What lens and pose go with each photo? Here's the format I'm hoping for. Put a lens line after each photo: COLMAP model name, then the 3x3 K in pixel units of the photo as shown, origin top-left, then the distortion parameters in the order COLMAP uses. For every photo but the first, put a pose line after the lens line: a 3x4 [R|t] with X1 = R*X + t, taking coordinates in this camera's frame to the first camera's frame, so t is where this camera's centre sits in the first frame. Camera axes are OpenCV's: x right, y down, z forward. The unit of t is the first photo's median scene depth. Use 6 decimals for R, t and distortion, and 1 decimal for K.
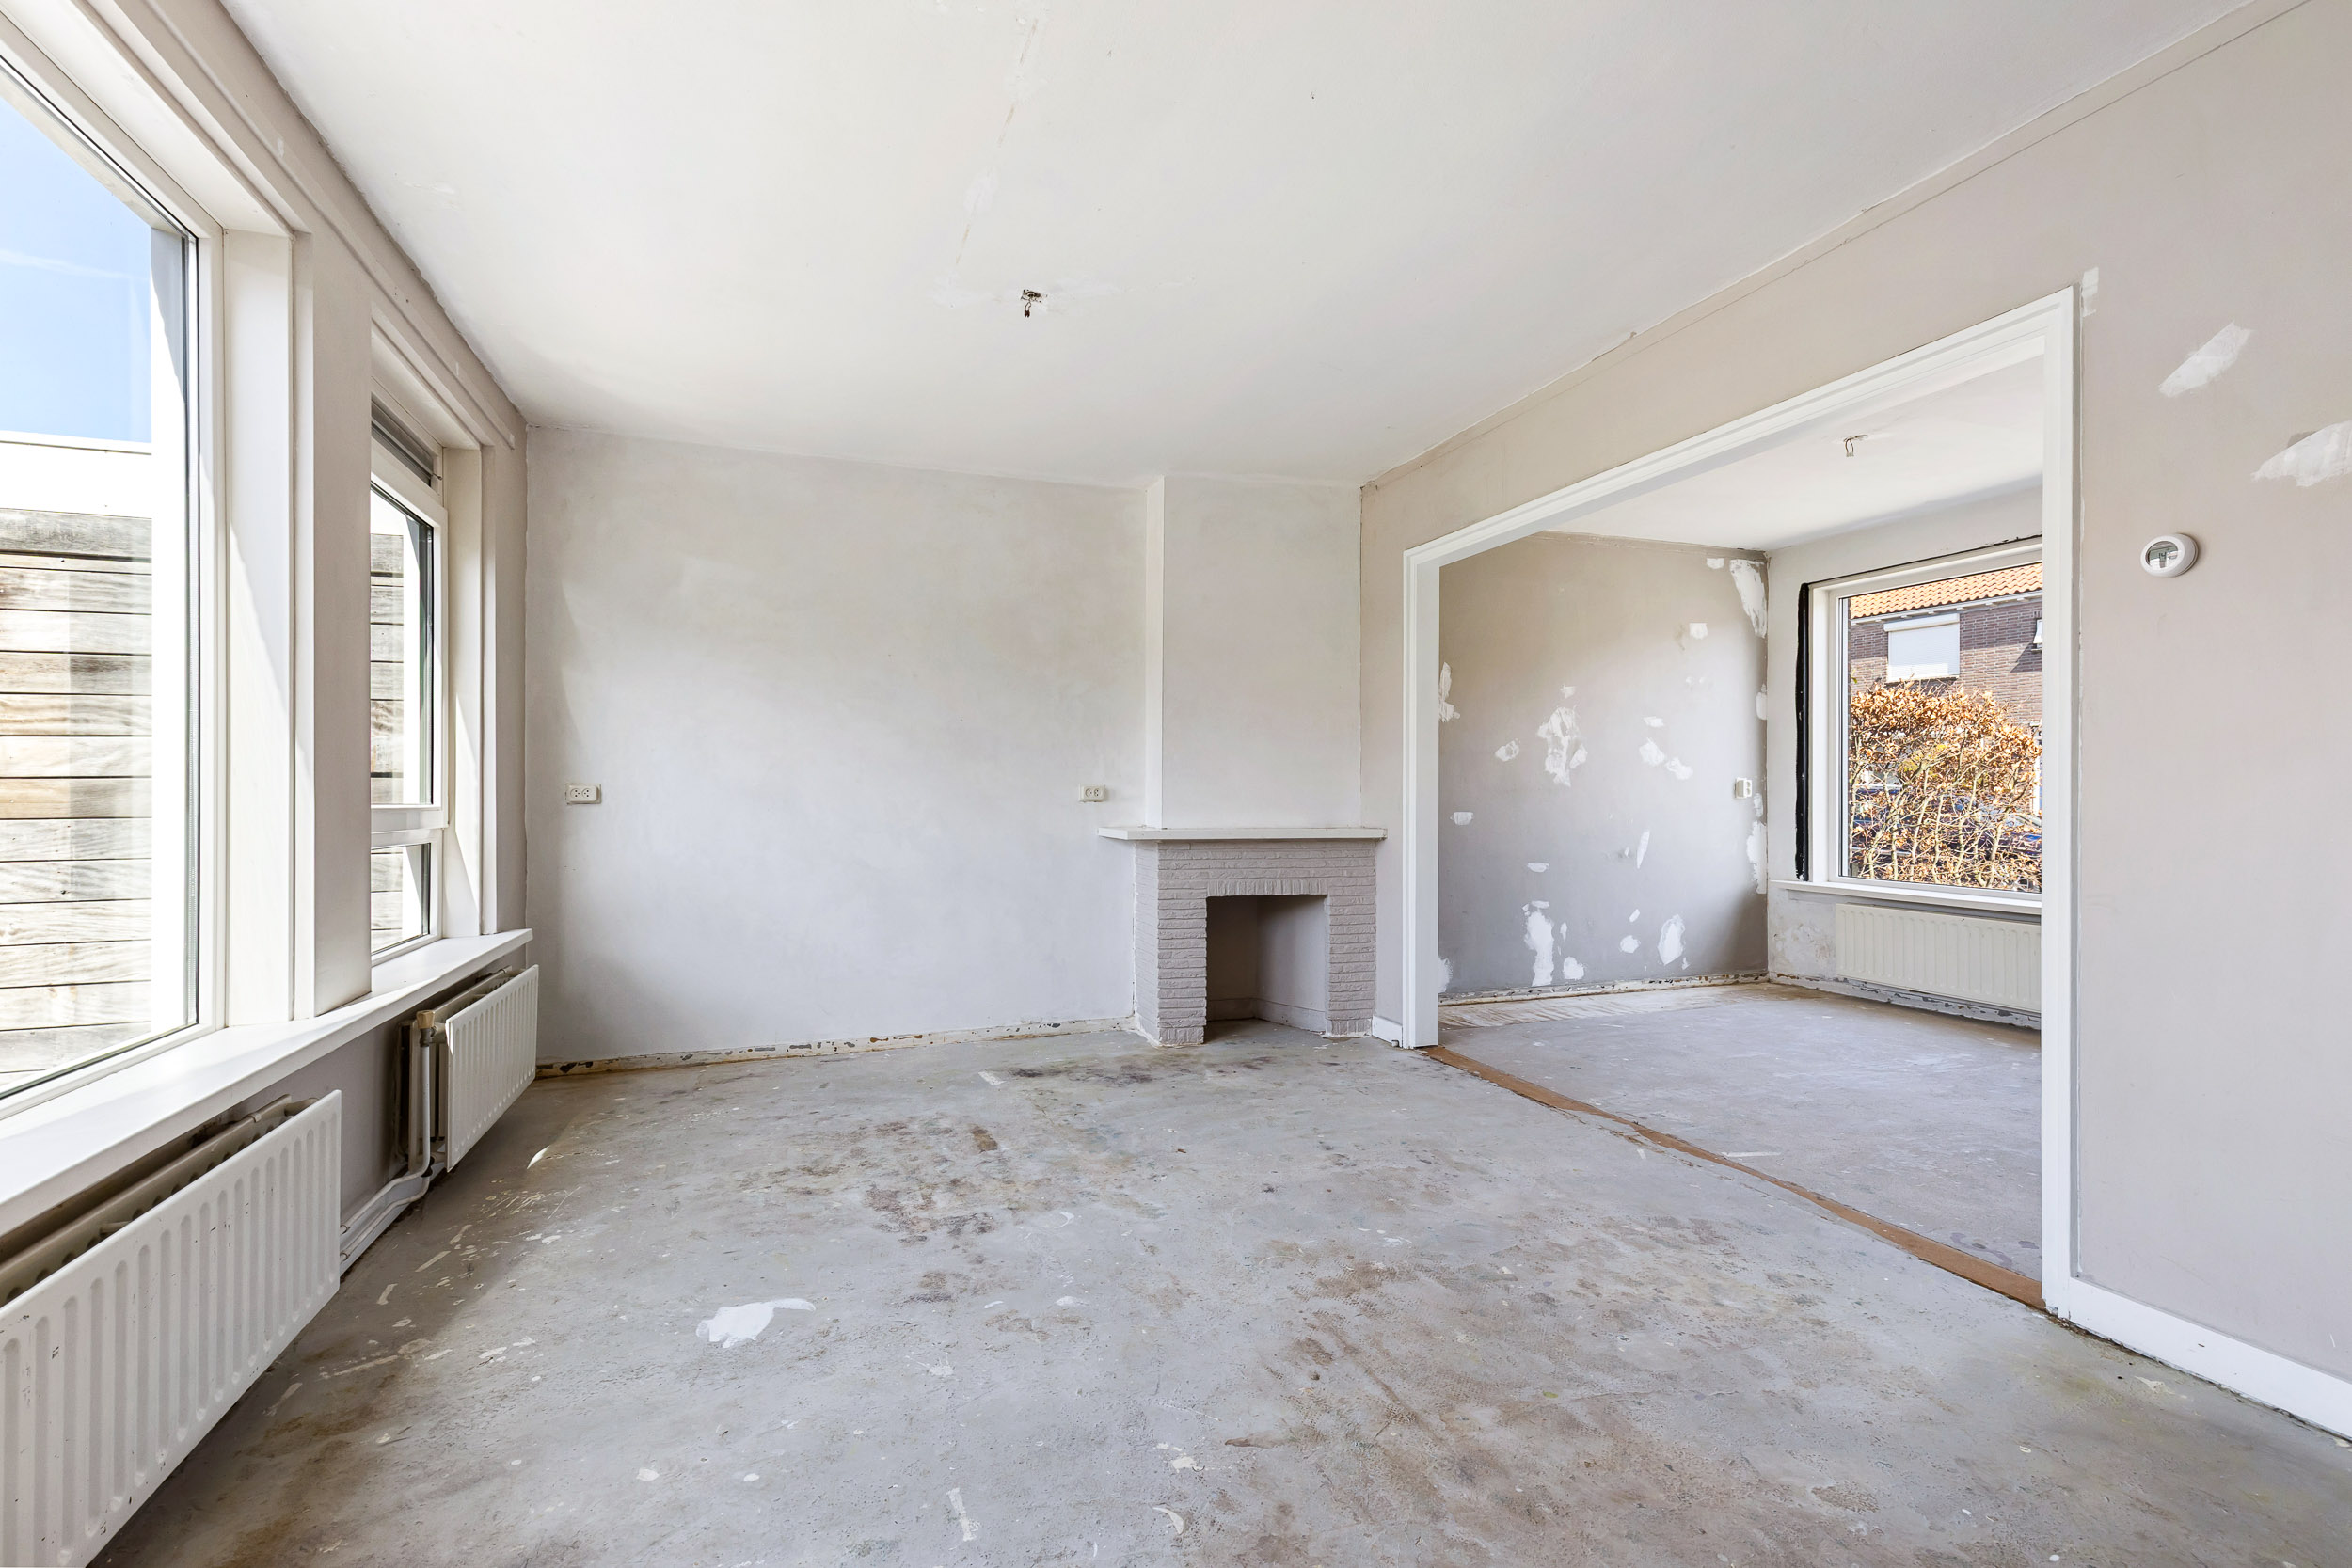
lens RADIAL K [[1058.1, 0, 1176.0], [0, 1058.1, 784.0], [0, 0, 1]] dist [0.000805, 0.000232]
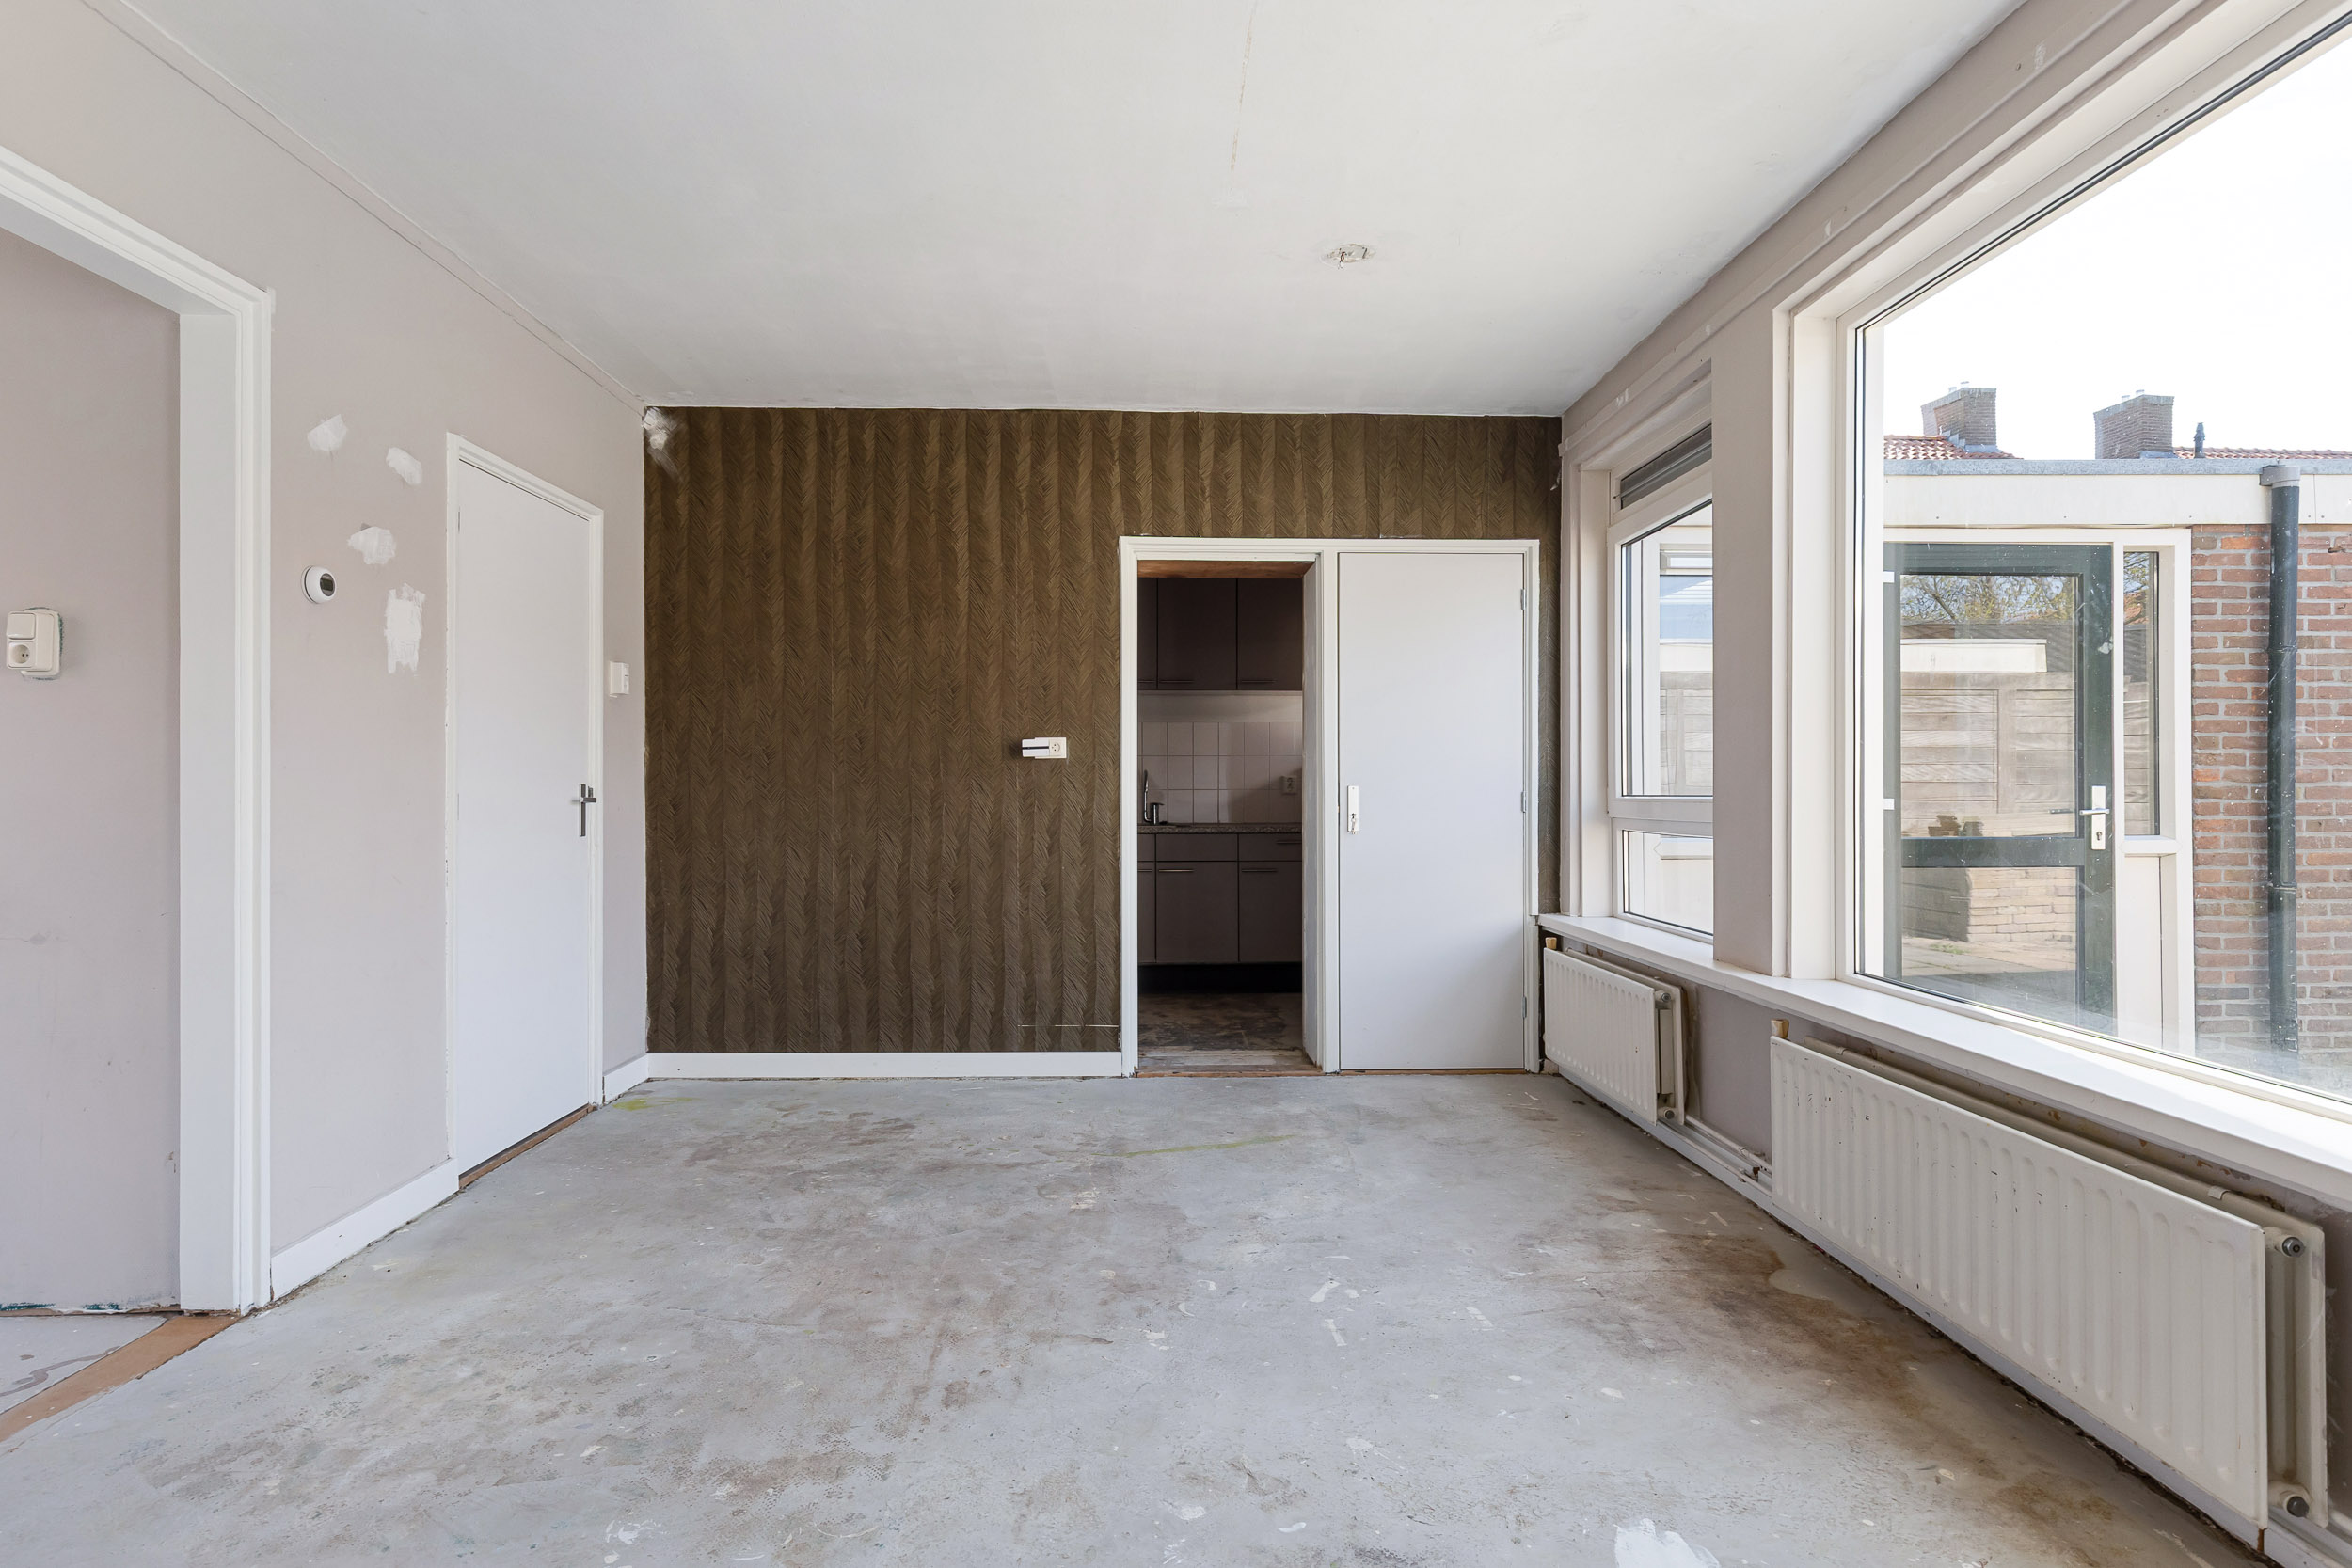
lens RADIAL K [[1229.0, 0, 1176.0], [0, 1229.0, 784.0], [0, 0, 1]] dist [0.000605, 0.000882]
pose [[-0.948986, 0.002156, 0.315312, -0.388953], [-0.000458, 0.999966, -0.008215, 0.015376], [-0.315319, -0.007940, -0.948952, 1.965887]]
